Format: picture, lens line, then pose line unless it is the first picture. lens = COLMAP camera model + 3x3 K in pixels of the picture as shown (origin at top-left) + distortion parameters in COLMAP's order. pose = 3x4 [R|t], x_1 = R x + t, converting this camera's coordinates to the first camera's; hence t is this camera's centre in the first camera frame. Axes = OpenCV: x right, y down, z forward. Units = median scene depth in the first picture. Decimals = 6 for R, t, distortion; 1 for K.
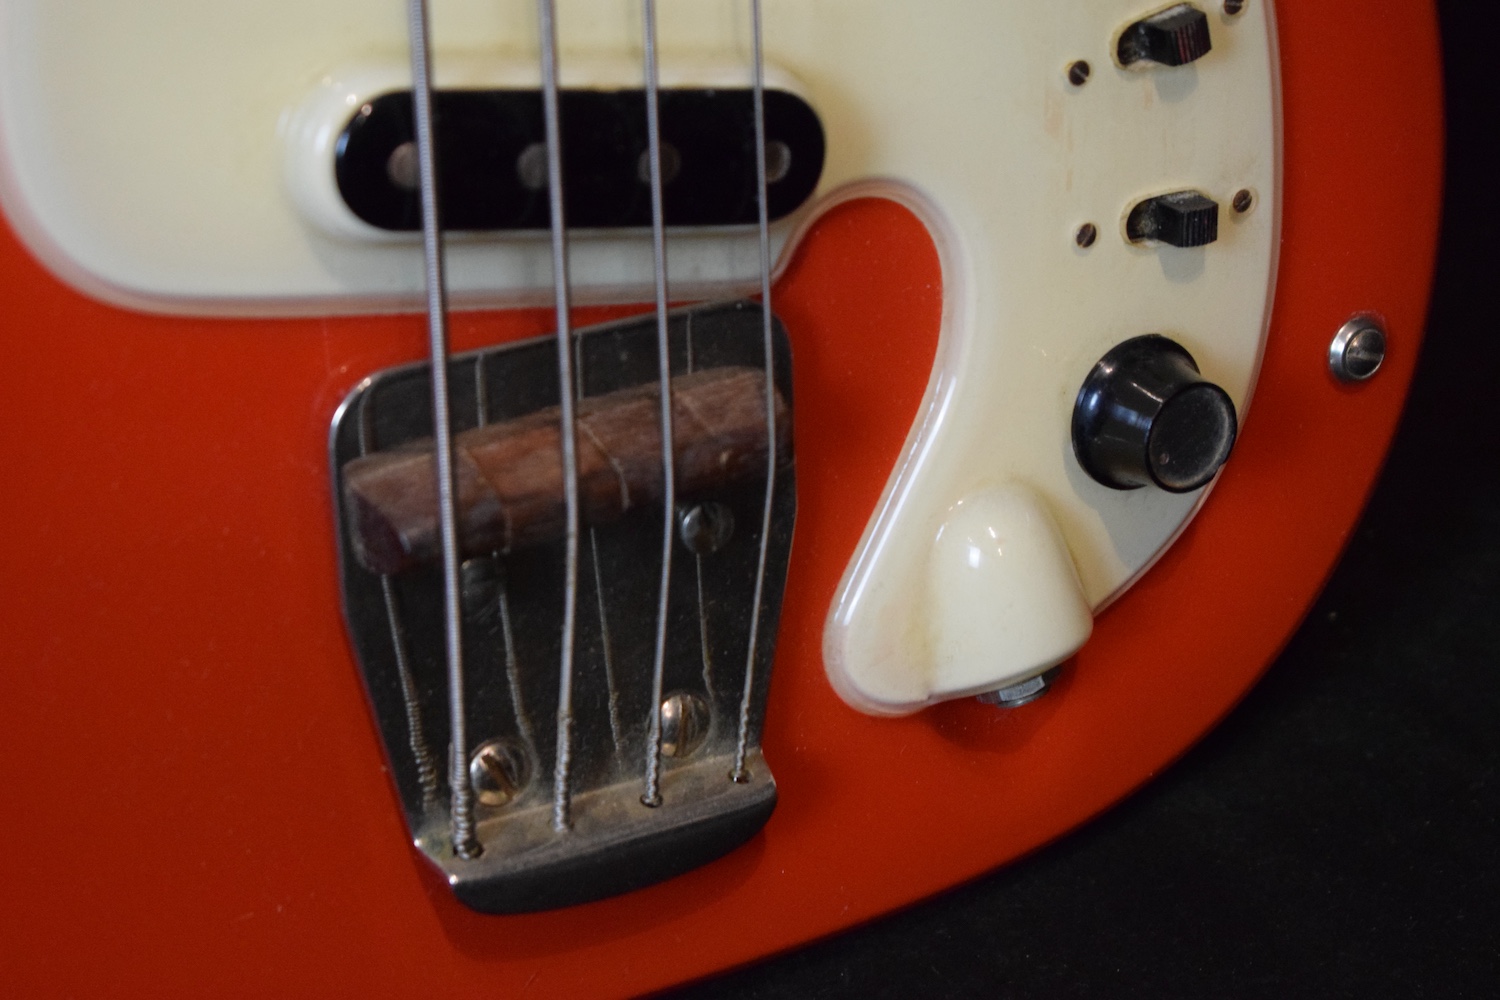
lens RADIAL K [[3430.5, 0, 750.0], [0, 3430.5, 500.0], [0, 0, 1]] dist [0.074525, 0.098000]
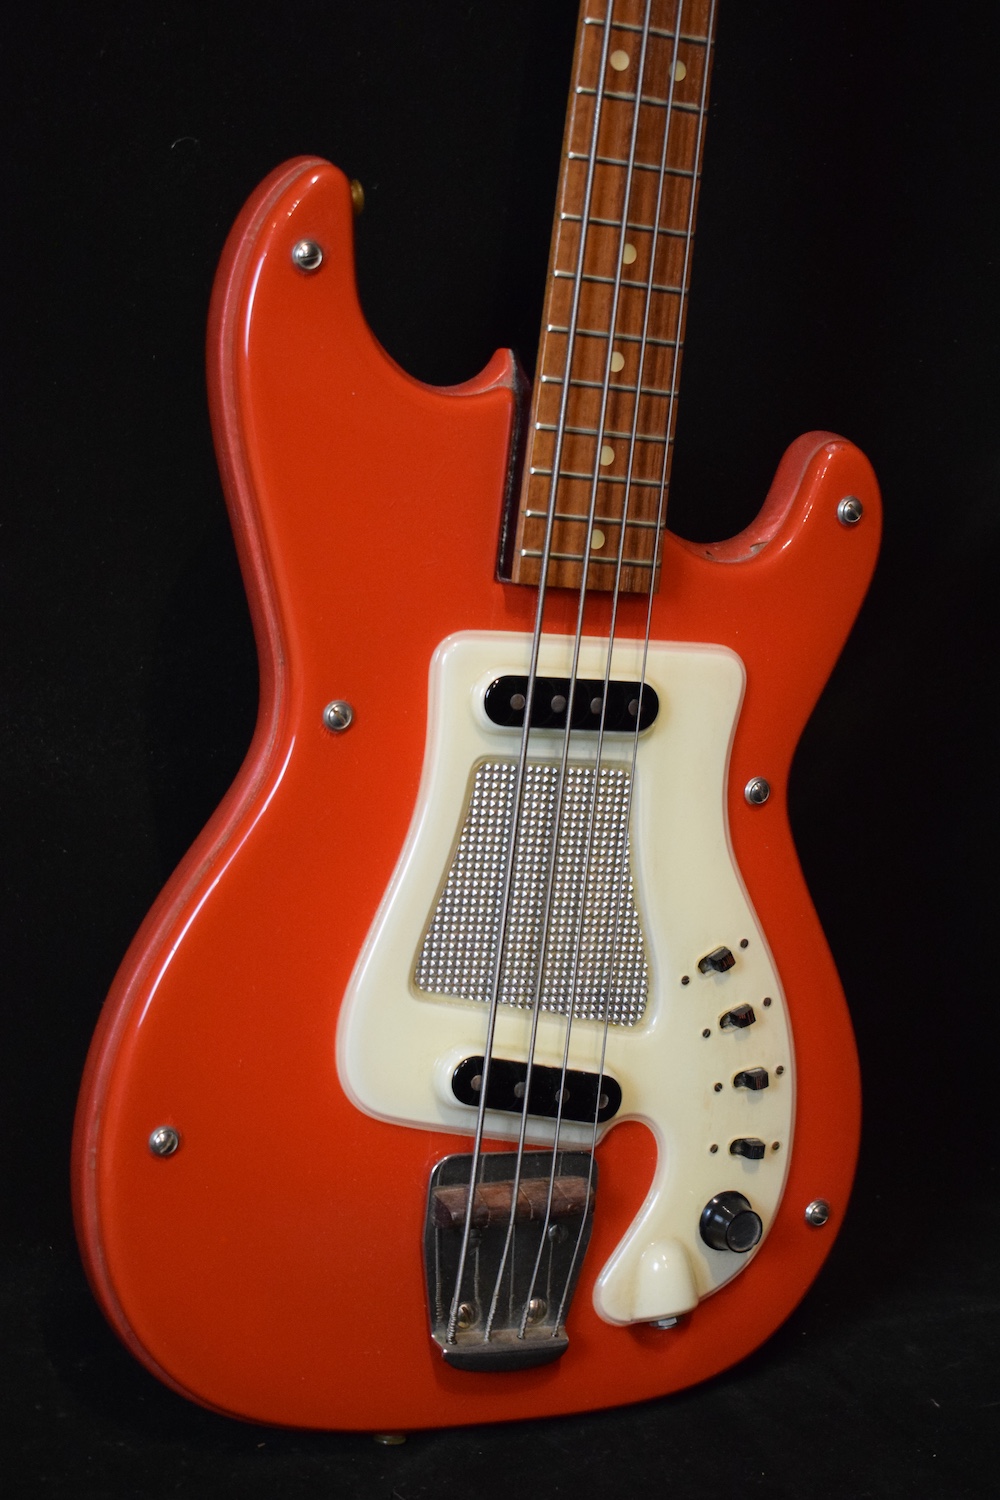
lens RADIAL K [[2523.3, 0, 500.0], [0, 2523.3, 750.0], [0, 0, 1]] dist [-0.037837, 0.072205]
pose [[0.988802, 0.143368, -0.041437, -0.028875], [-0.149169, 0.957835, -0.245562, 0.131201], [0.004484, 0.248993, 0.968495, -0.965263]]
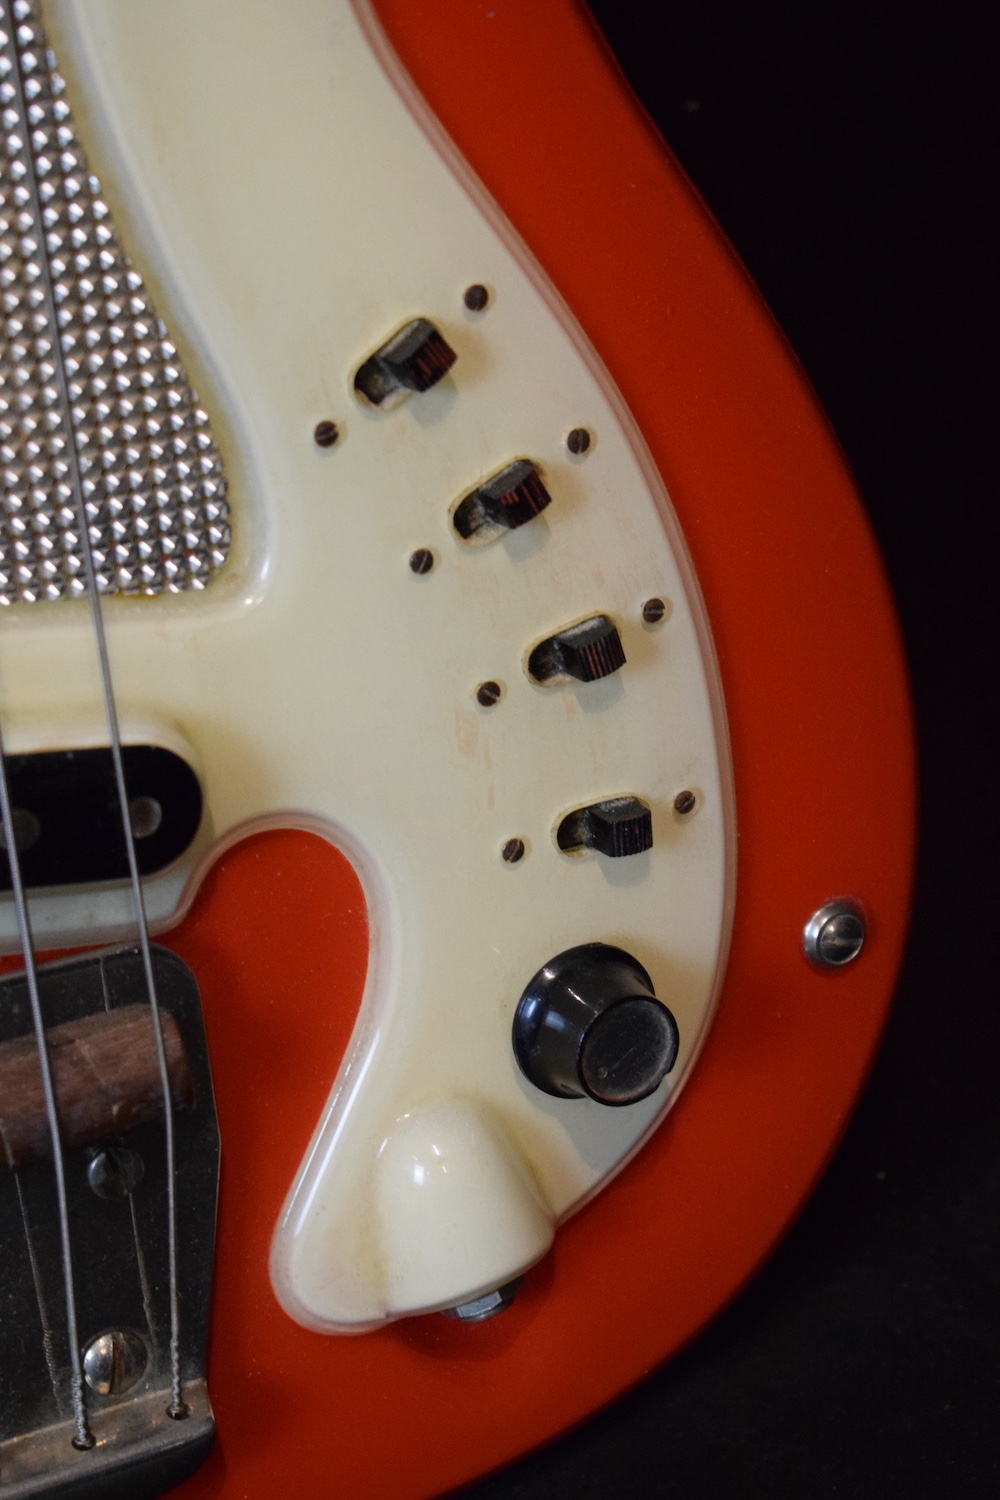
lens RADIAL K [[3430.5, 0, 455.1], [0, 3430.5, 748.4], [0, 0, 1]] dist [0.074525, 0.098000]
pose [[0.996113, -0.037493, -0.079711, 0.162853], [0.035254, 0.998949, -0.029309, -0.078874], [0.080726, 0.026385, 0.996387, 0.010595]]
